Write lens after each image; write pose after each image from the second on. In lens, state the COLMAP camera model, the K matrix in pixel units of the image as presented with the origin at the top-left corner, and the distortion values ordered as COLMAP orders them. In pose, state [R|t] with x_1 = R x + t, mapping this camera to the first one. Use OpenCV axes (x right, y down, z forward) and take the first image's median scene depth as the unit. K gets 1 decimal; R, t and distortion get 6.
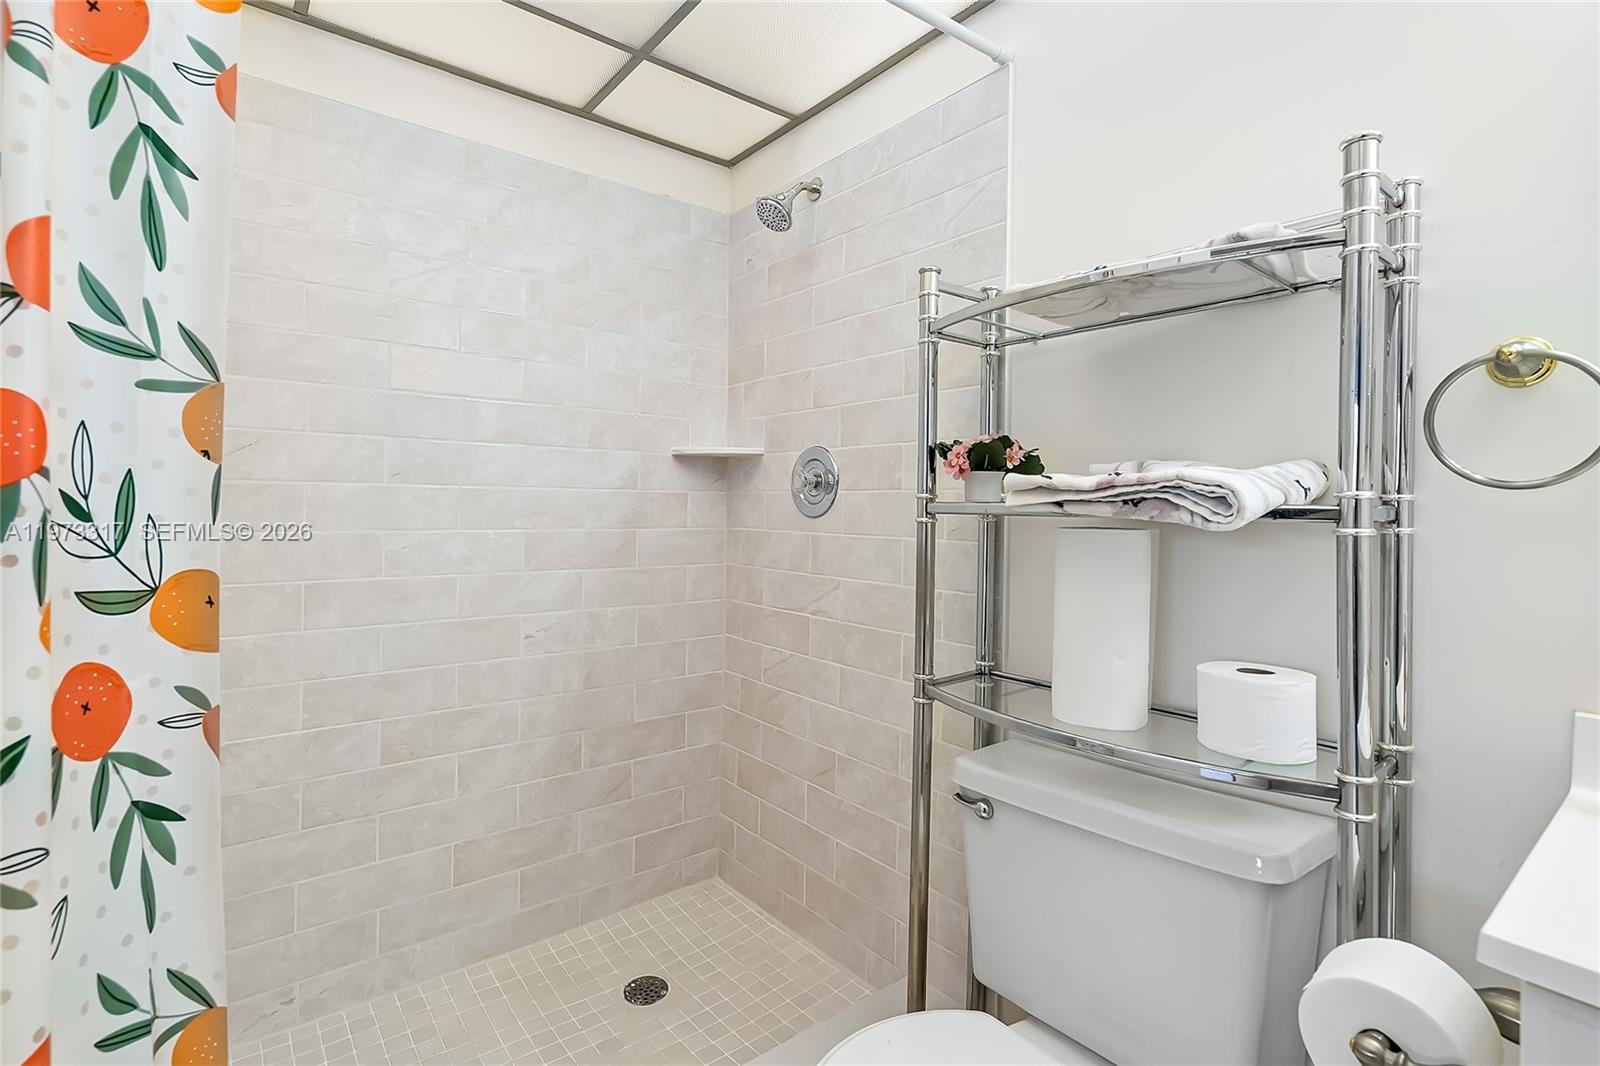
lens RADIAL K [[732.4, 0, 797.7], [0, 732.4, 509.4], [0, 0, 1]] dist [-0.011409, 0.008035]
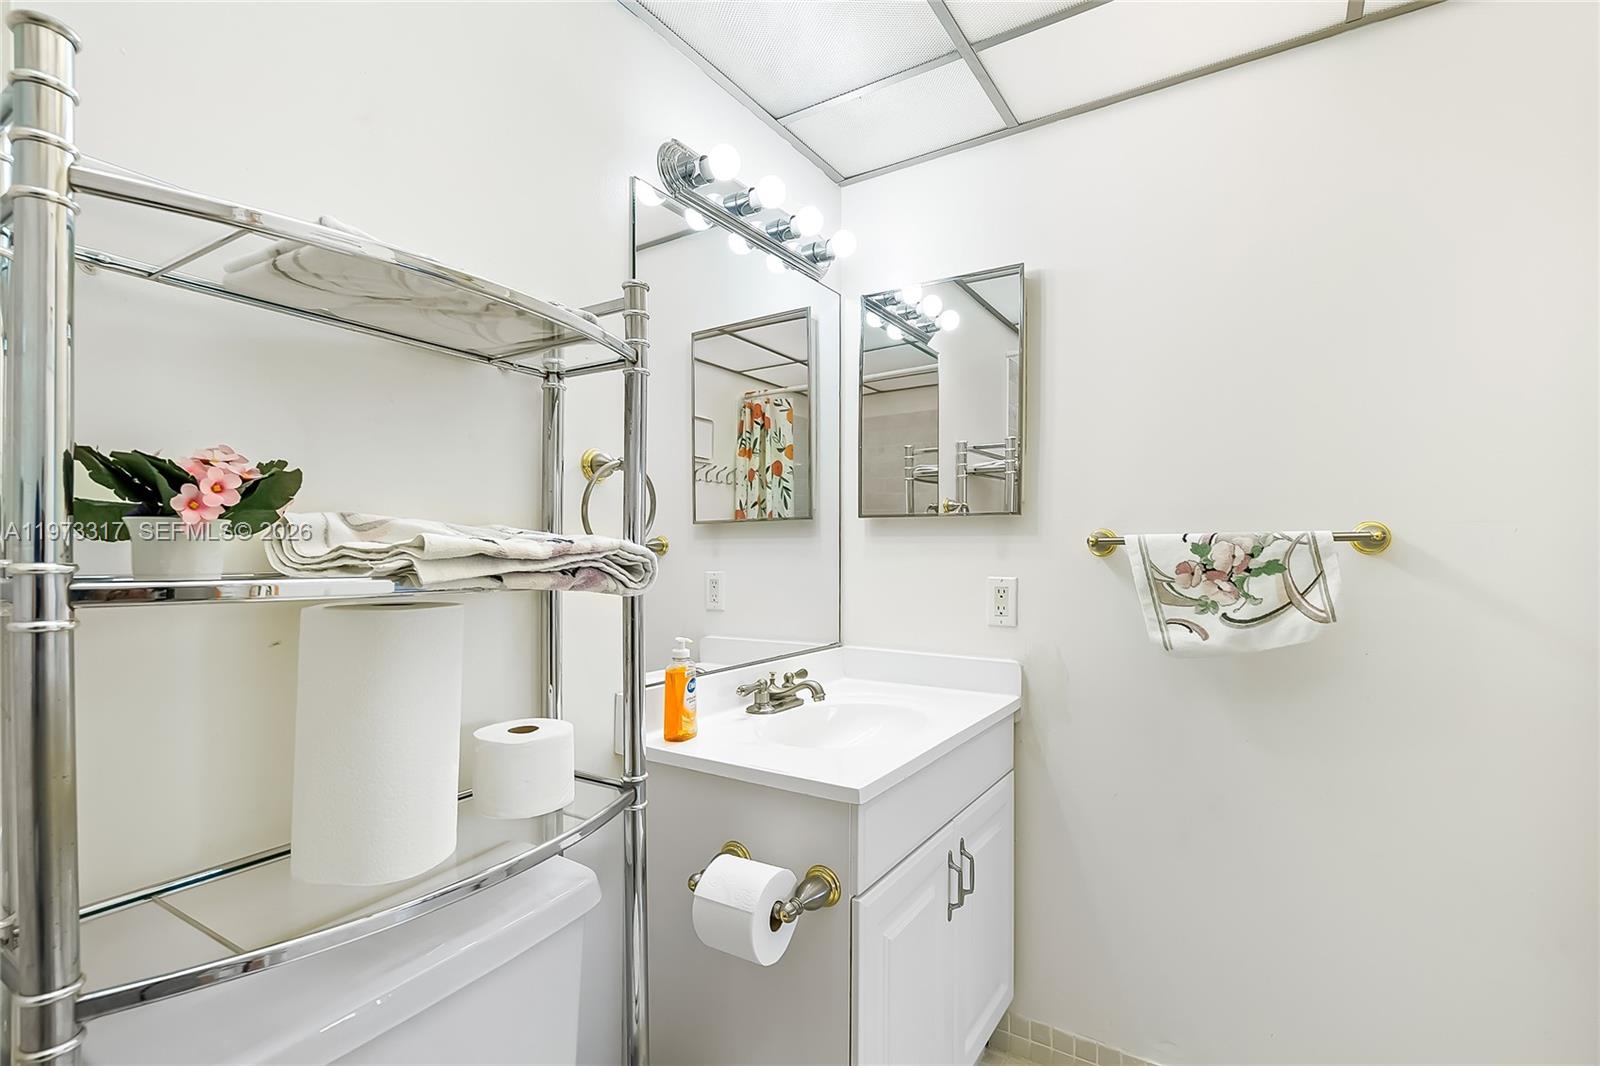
lens RADIAL K [[747.3, 0, 801.9], [0, 747.3, 556.8], [0, 0, 1]] dist [-0.000448, 0.000188]
pose [[-0.325222, -0.020105, 0.945424, -0.406427], [-0.003130, 0.999791, 0.020184, -0.037550], [-0.945633, 0.003606, -0.325217, 0.796302]]
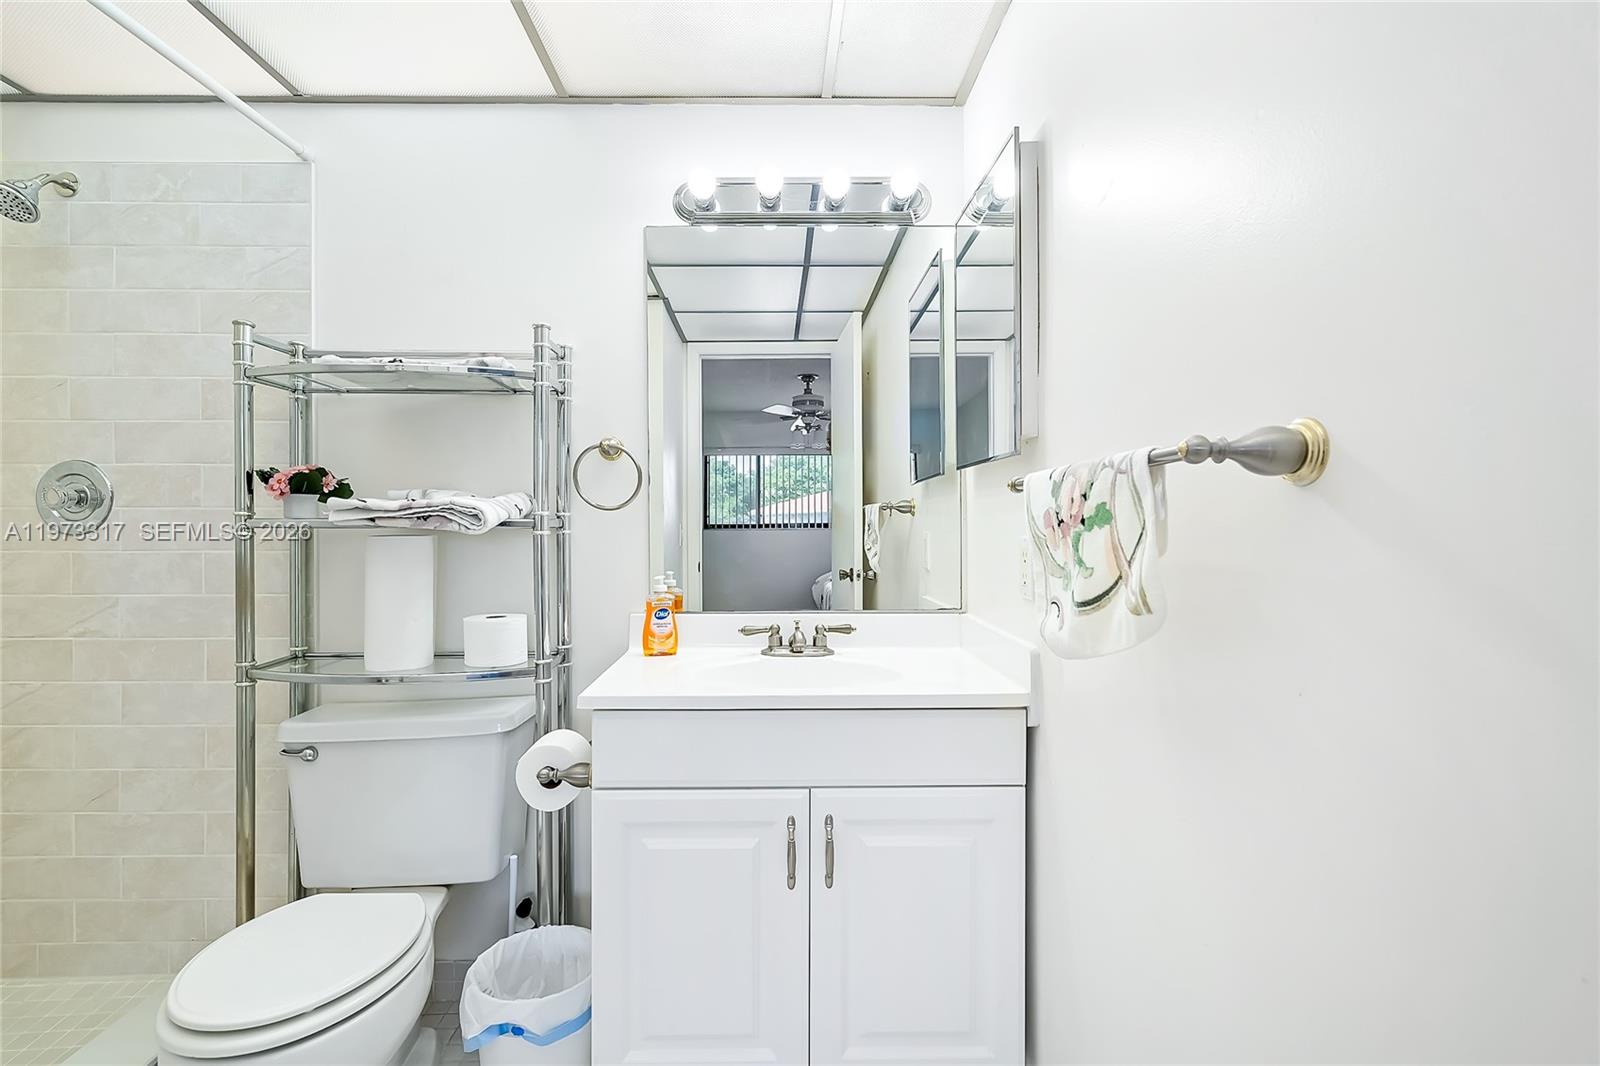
lens RADIAL K [[753.0, 0, 780.6], [0, 753.0, 522.4], [0, 0, 1]] dist [-0.003965, 0.000240]
pose [[0.615417, -0.012912, 0.788096, -0.273951], [0.012138, 0.999903, 0.006903, -0.001581], [-0.788108, 0.005317, 0.615514, -0.480874]]
